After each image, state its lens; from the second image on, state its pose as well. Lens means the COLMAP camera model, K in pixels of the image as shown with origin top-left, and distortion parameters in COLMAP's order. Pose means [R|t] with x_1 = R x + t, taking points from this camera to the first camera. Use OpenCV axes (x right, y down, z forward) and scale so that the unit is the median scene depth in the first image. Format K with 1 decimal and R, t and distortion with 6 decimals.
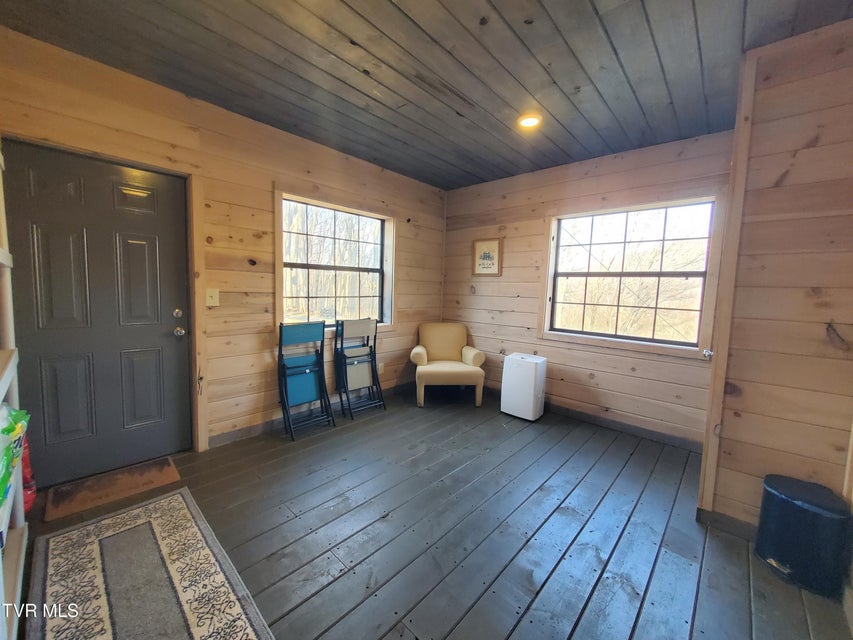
lens RADIAL K [[335.6, 0, 425.1], [0, 335.6, 315.7], [0, 0, 1]] dist [0.004040, -0.002493]
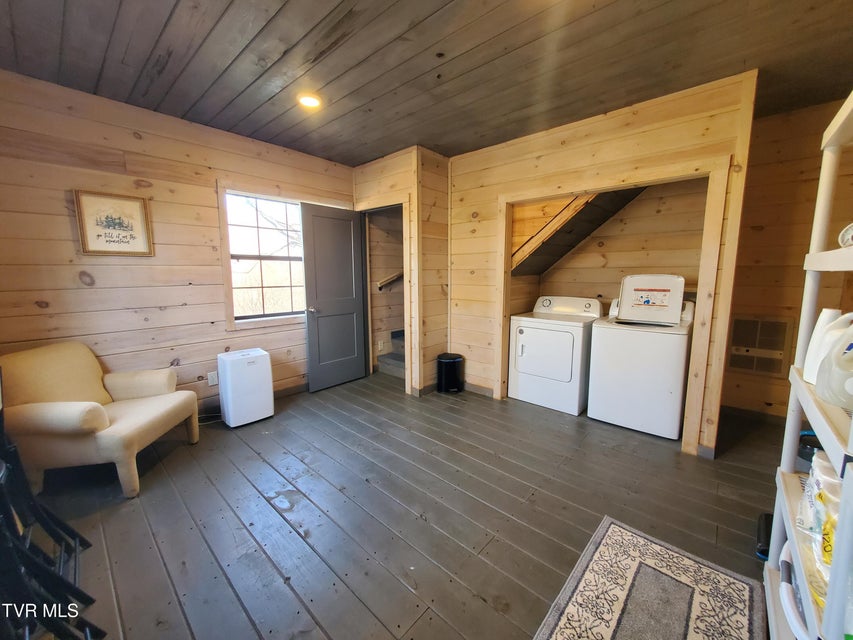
lens RADIAL K [[339.8, 0, 425.2], [0, 339.8, 313.5], [0, 0, 1]] dist [0.009254, 0.000042]
pose [[-0.006422, -0.152837, 0.988231, -0.620247], [0.084419, 0.984640, 0.152831, -0.081260], [-0.996410, 0.084407, 0.006579, 0.584969]]
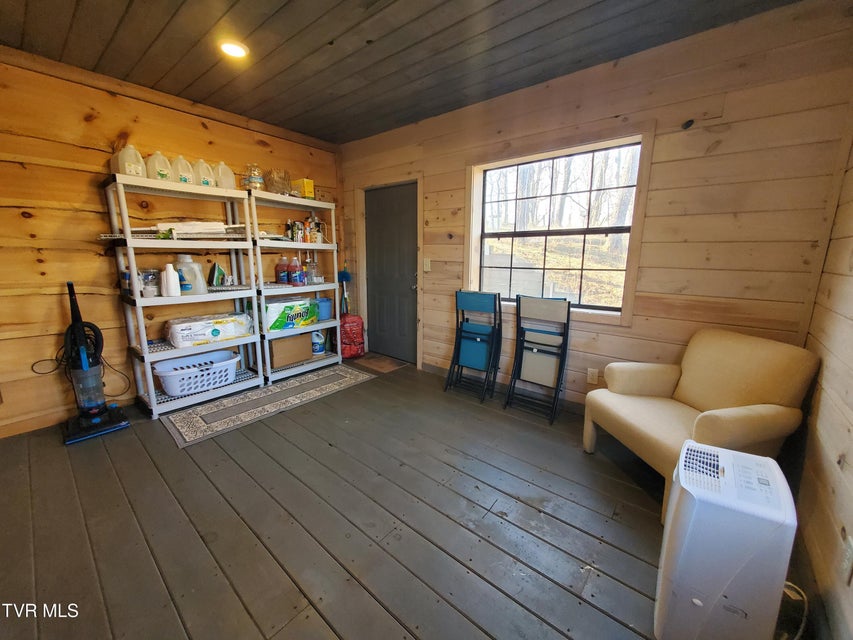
lens RADIAL K [[339.8, 0, 425.2], [0, 339.8, 313.5], [0, 0, 1]] dist [0.009254, 0.000042]
pose [[0.044507, 0.153037, -0.987218, 0.650995], [-0.083305, 0.985324, 0.148988, -0.053756], [0.995530, 0.075609, 0.056602, 0.769828]]
